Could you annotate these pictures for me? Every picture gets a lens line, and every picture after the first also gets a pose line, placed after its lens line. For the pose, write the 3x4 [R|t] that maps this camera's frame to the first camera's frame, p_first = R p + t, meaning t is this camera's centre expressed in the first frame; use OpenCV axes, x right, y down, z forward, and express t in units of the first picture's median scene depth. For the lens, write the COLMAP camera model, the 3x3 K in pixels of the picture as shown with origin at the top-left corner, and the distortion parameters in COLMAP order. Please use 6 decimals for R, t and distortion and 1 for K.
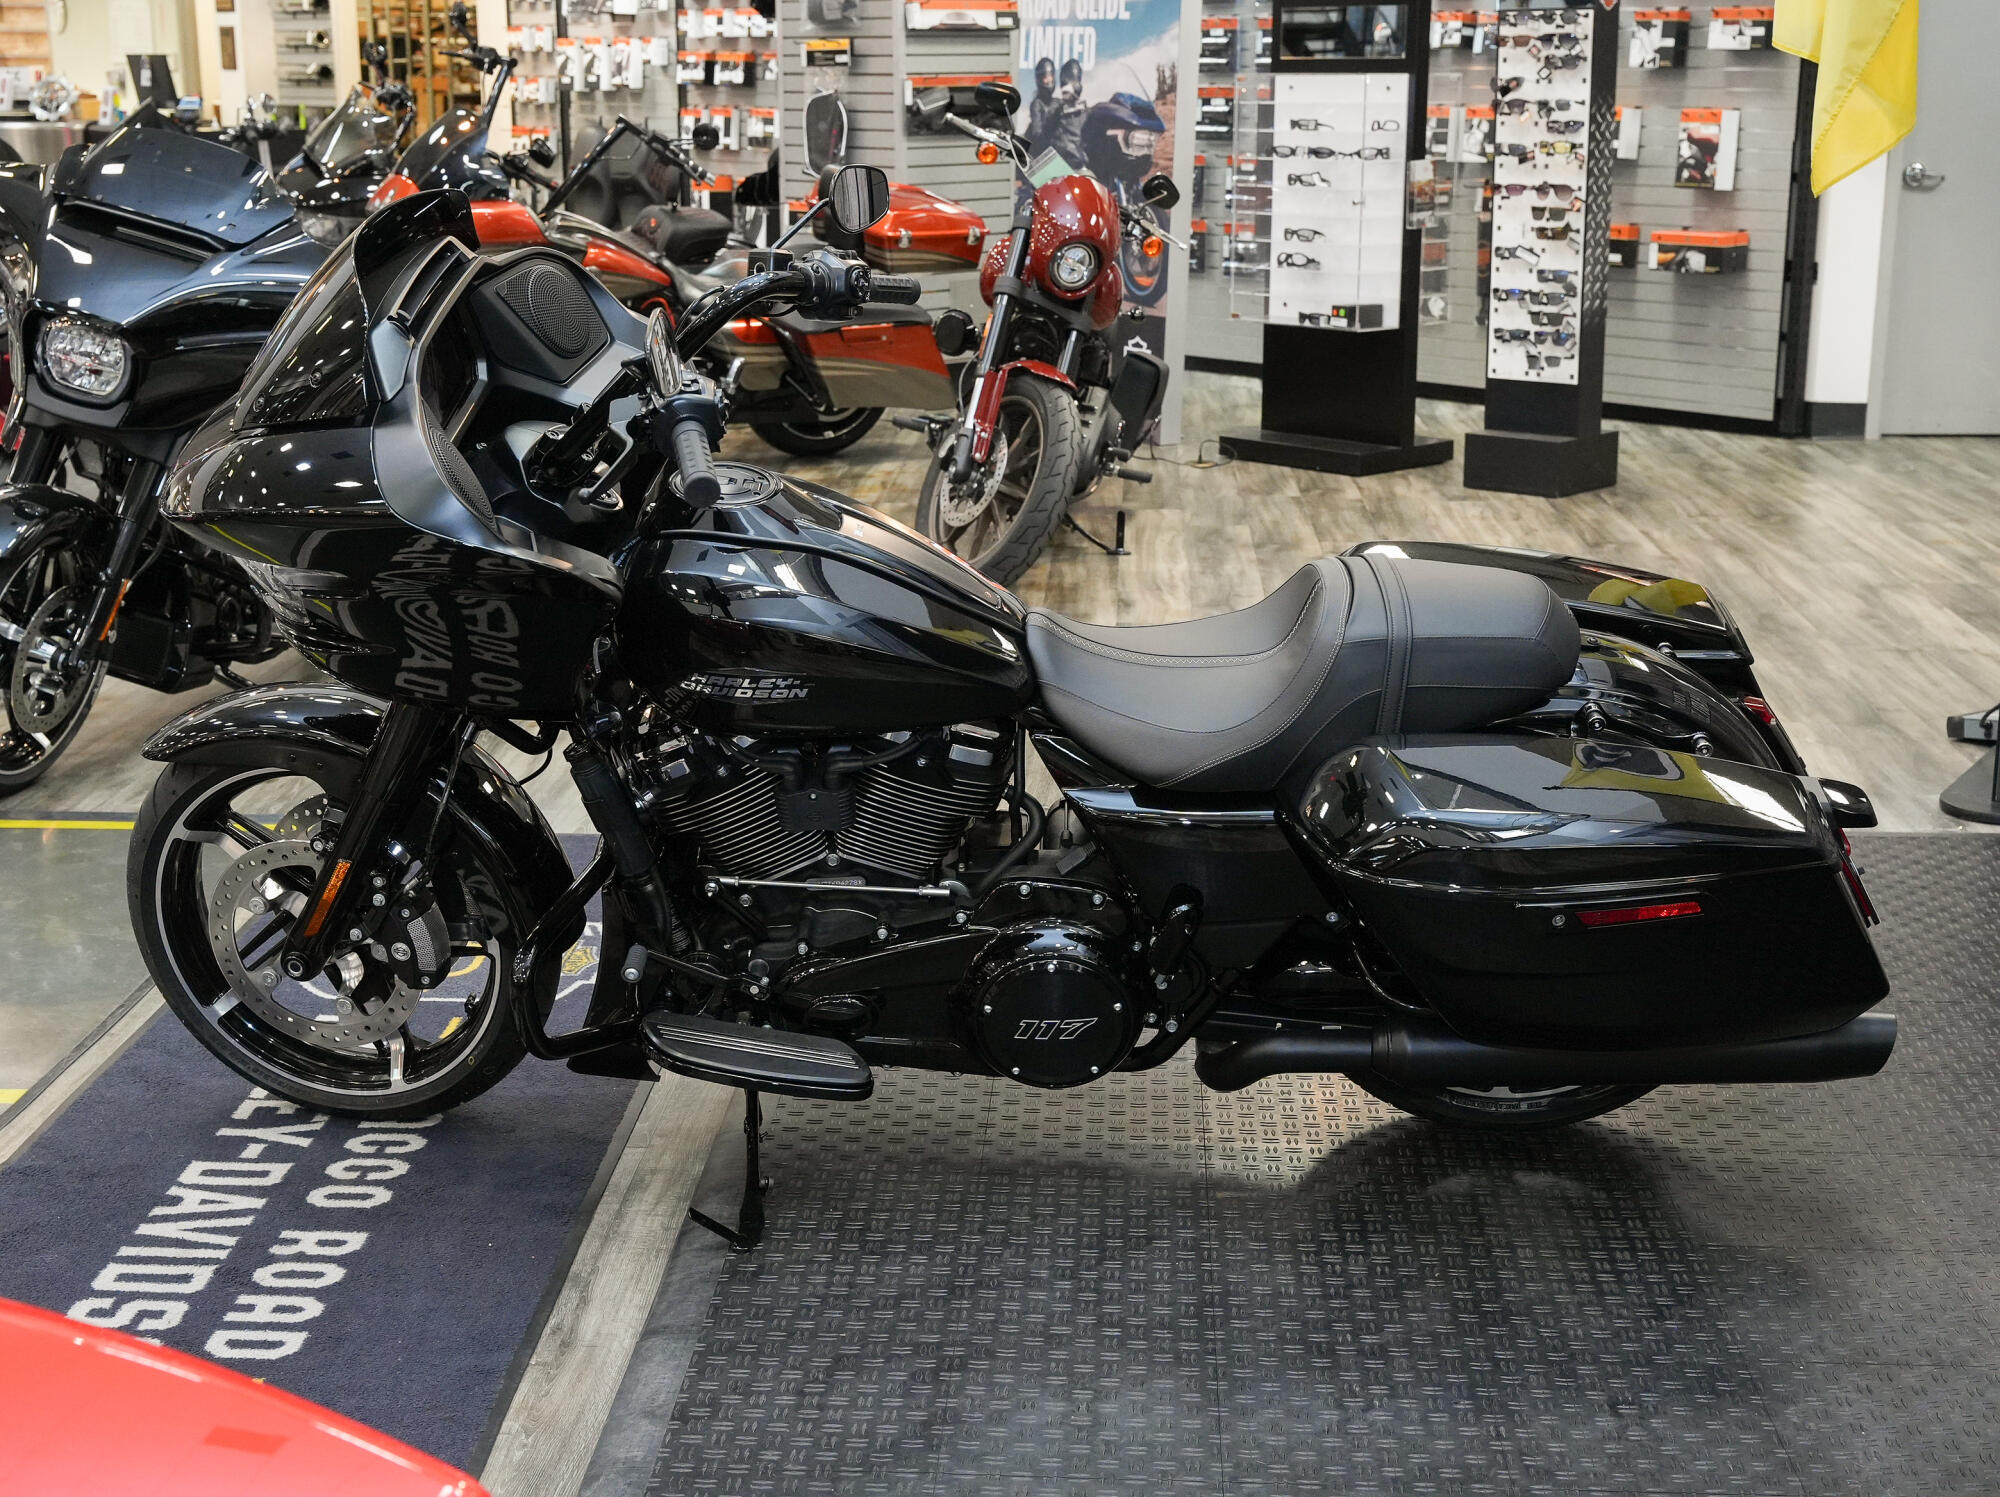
lens RADIAL K [[2665.1, 0, 1002.3], [0, 2665.1, 750.7], [0, 0, 1]] dist [0.002176, 0.000000]
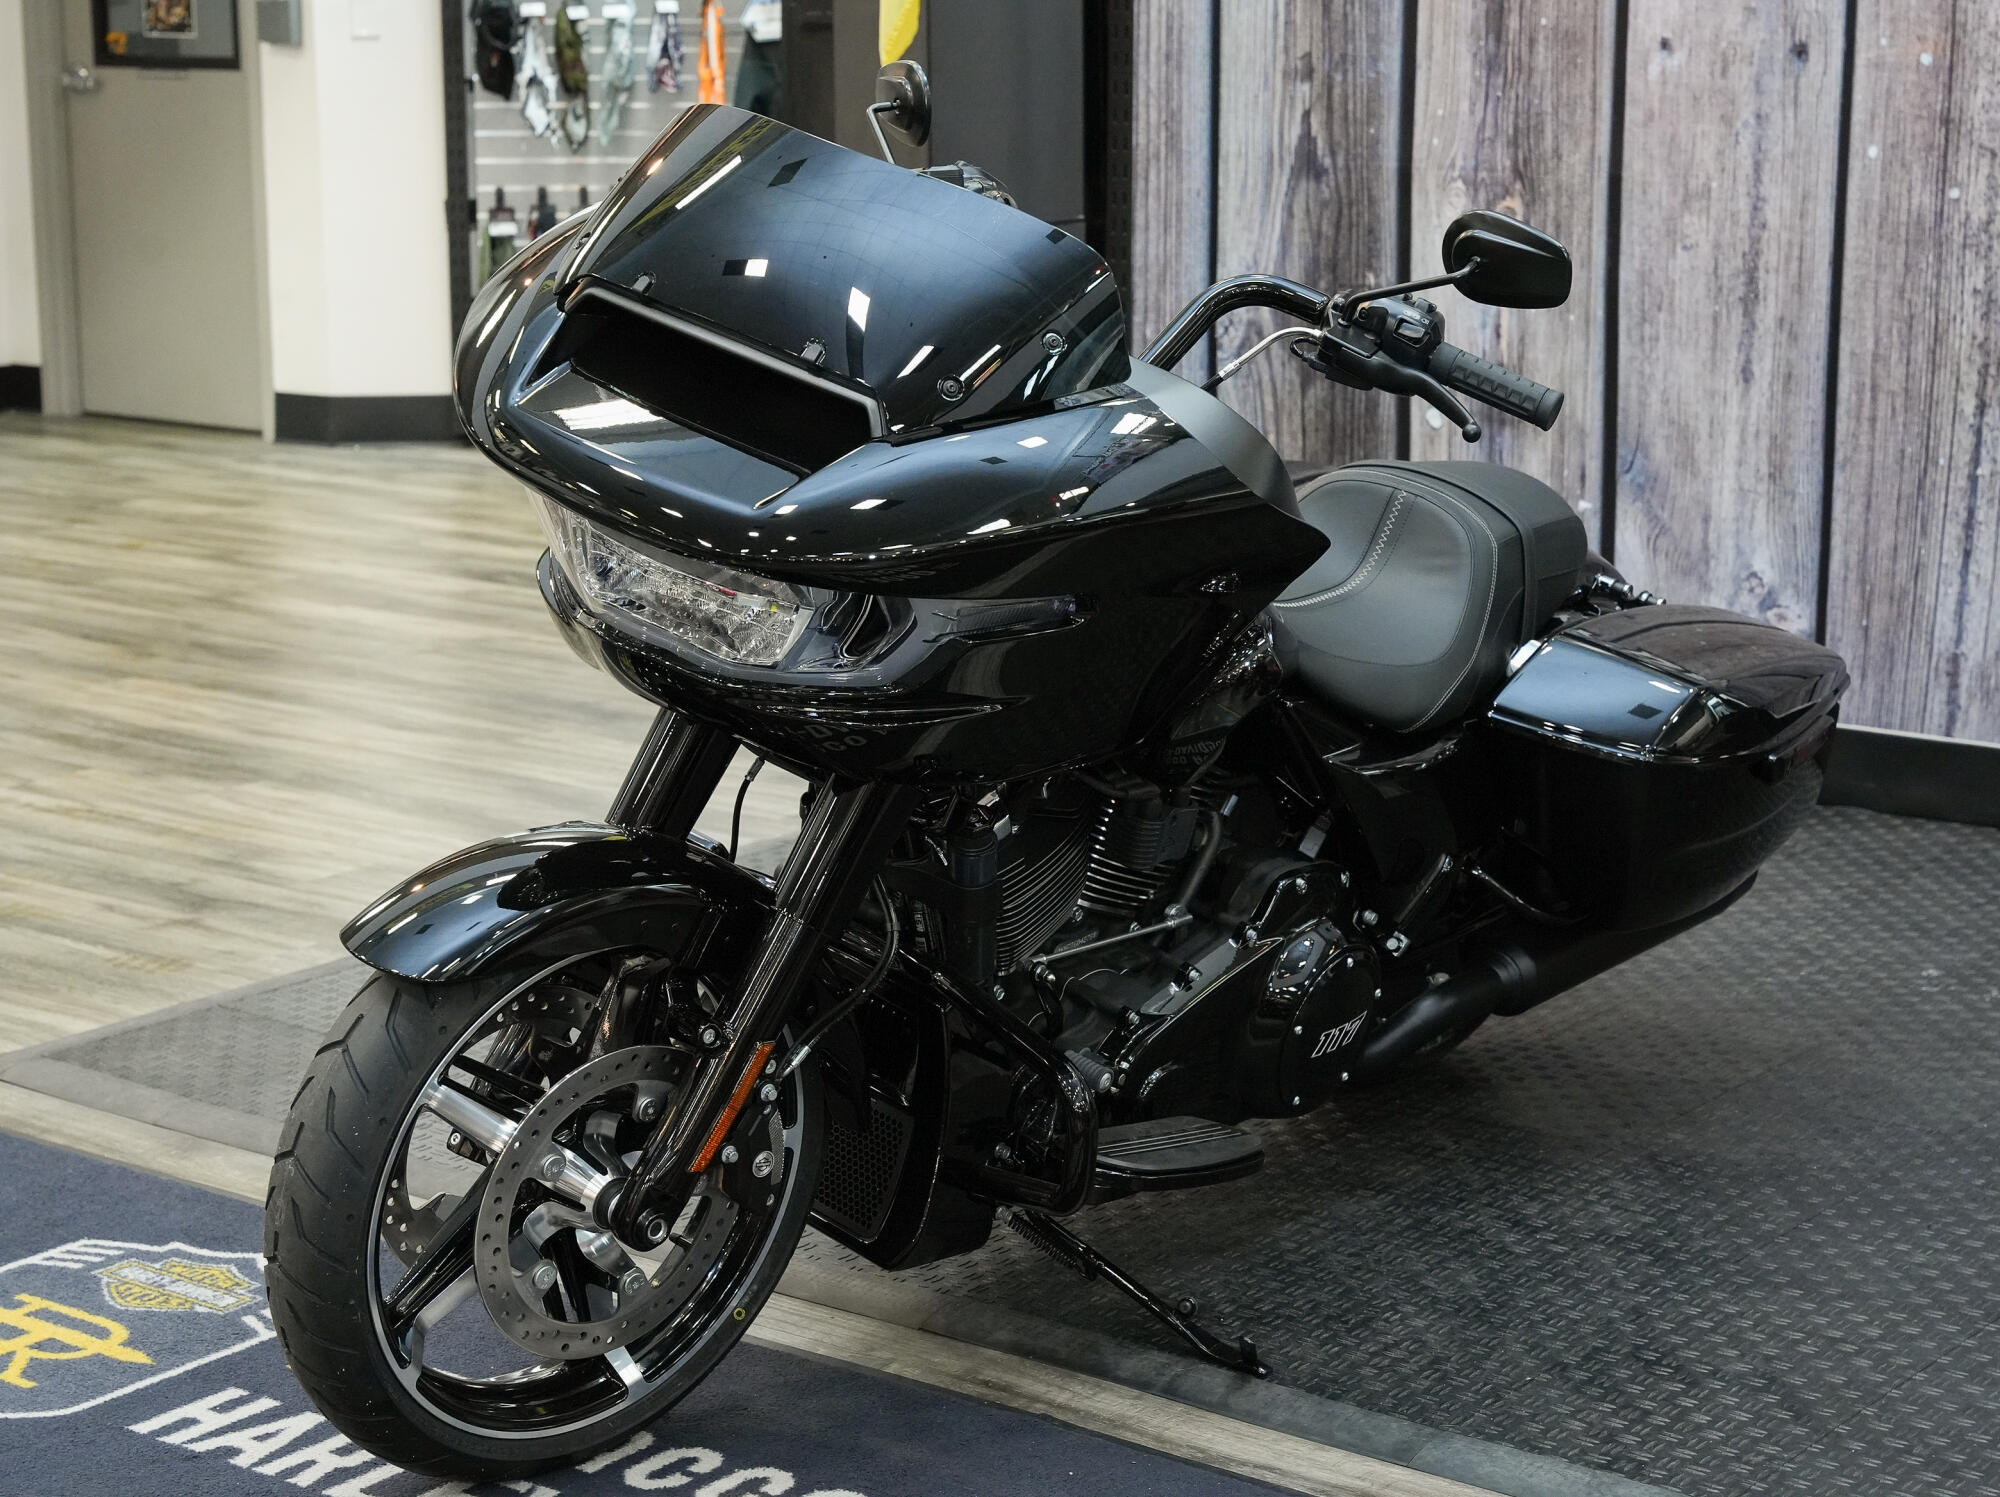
lens RADIAL K [[3904.4, 0, 1024.9], [0, 3904.4, 753.2], [0, 0, 1]] dist [0.012647, 0.000000]
pose [[0.560047, -0.169412, 0.810954, -1.035980], [0.206576, 0.976506, 0.061335, -0.083172], [-0.802293, 0.133174, 0.581886, 0.328173]]
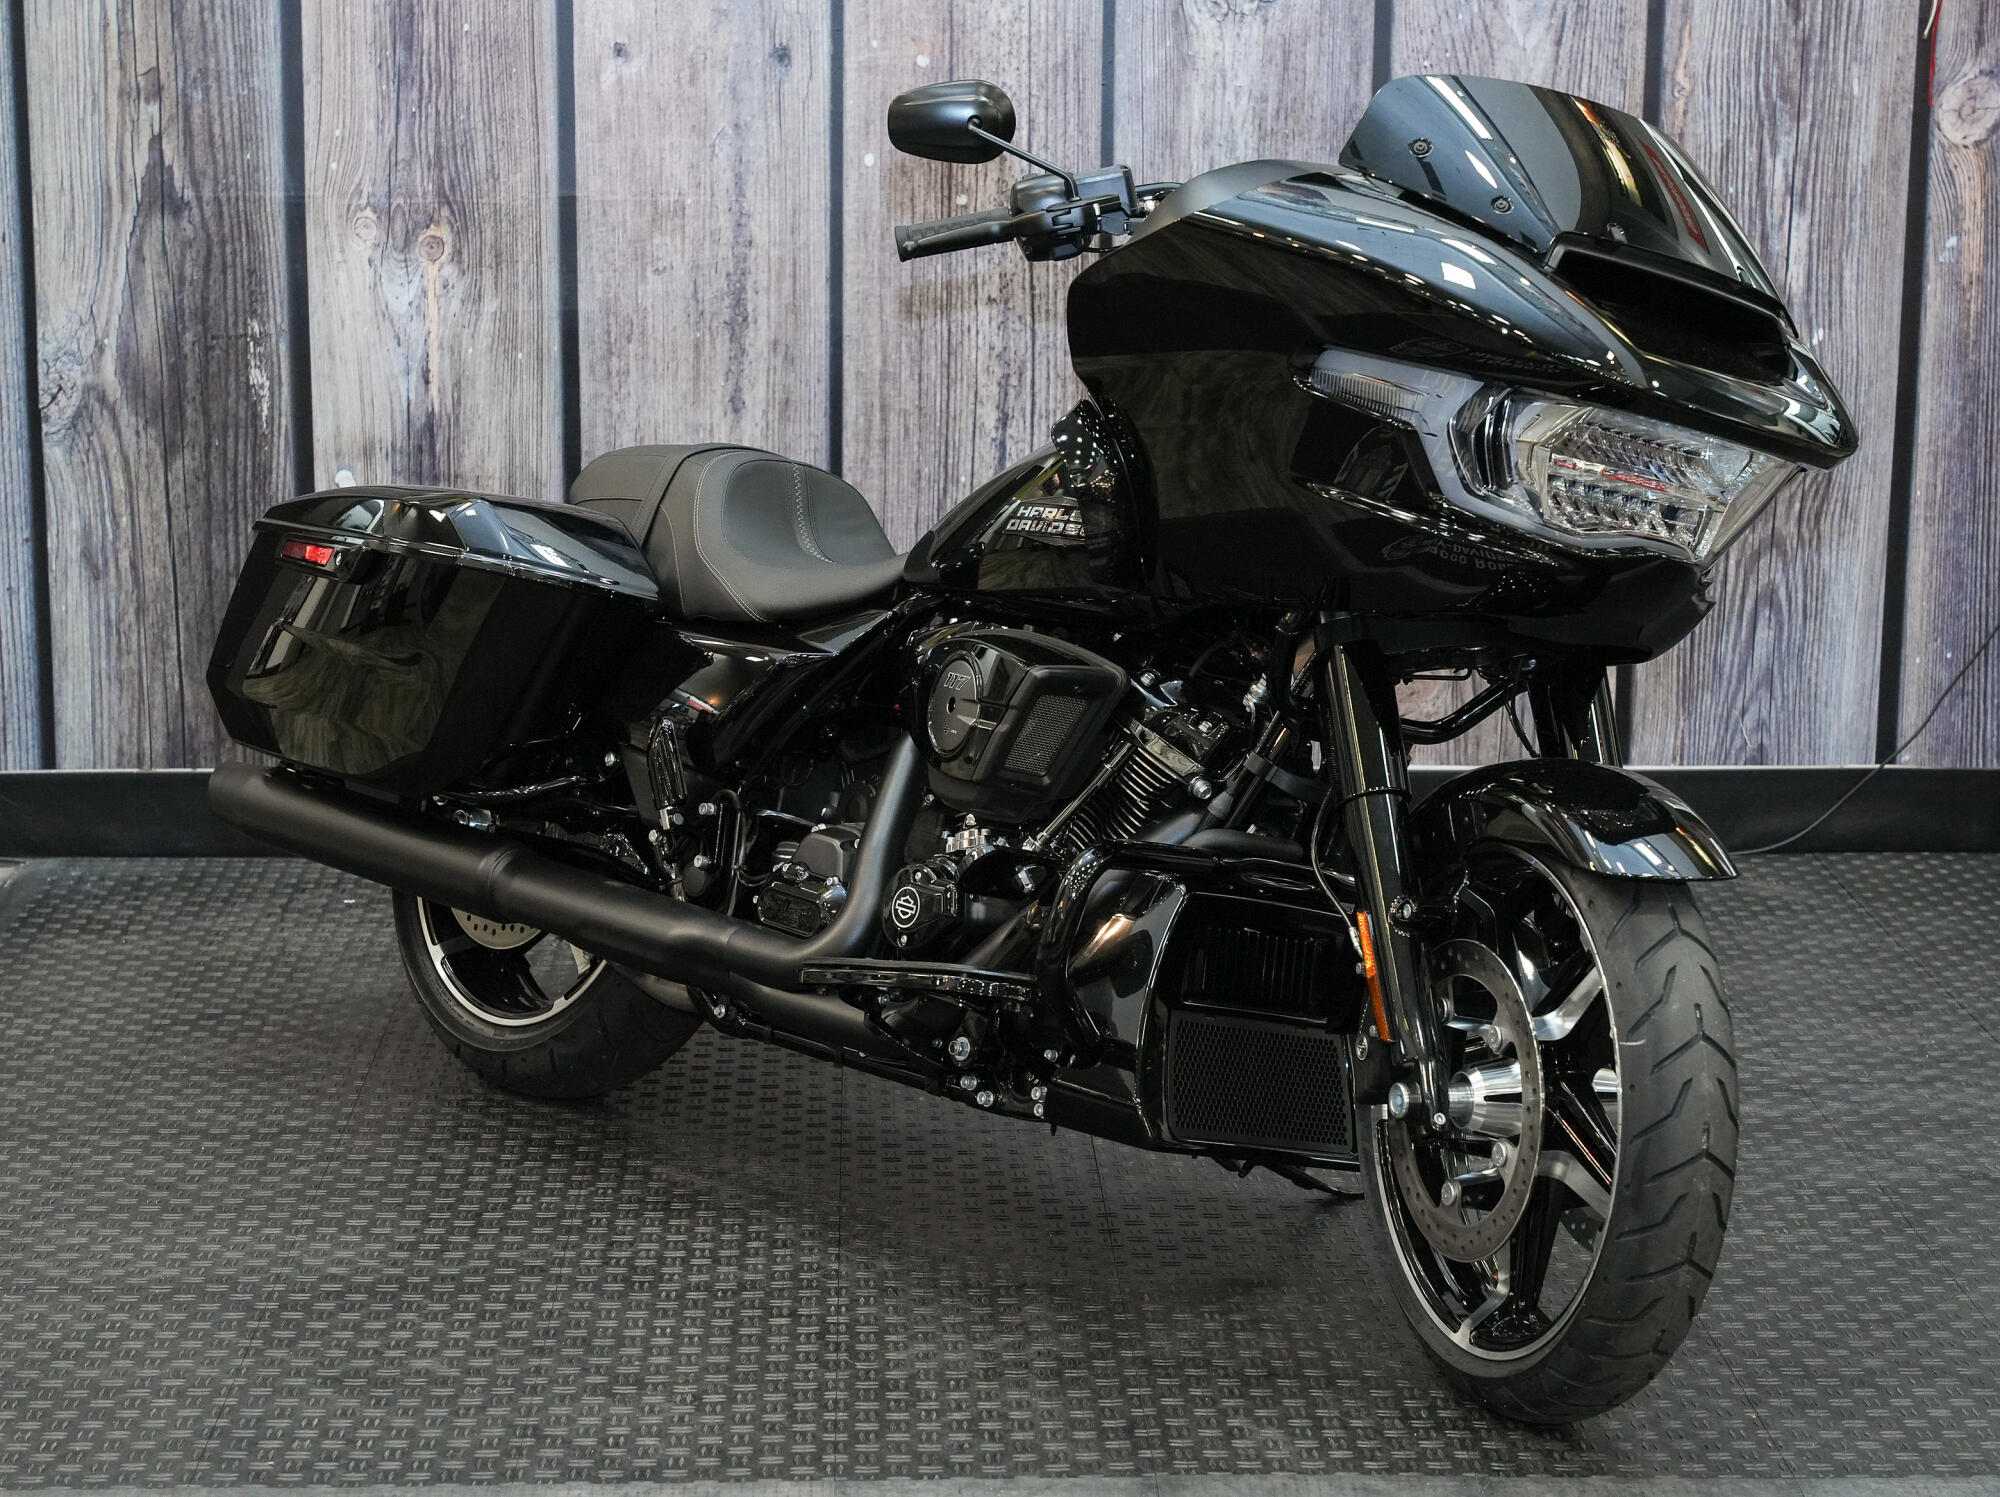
lens RADIAL K [[4138.0, 0, 1043.4], [0, 4138.0, 747.9], [0, 0, 1]] dist [0.009237, 0.000000]
pose [[-0.078747, -0.191126, 0.978402, -1.130258], [0.249103, 0.946542, 0.204951, -0.271837], [-0.965270, 0.259862, -0.026927, 1.071637]]
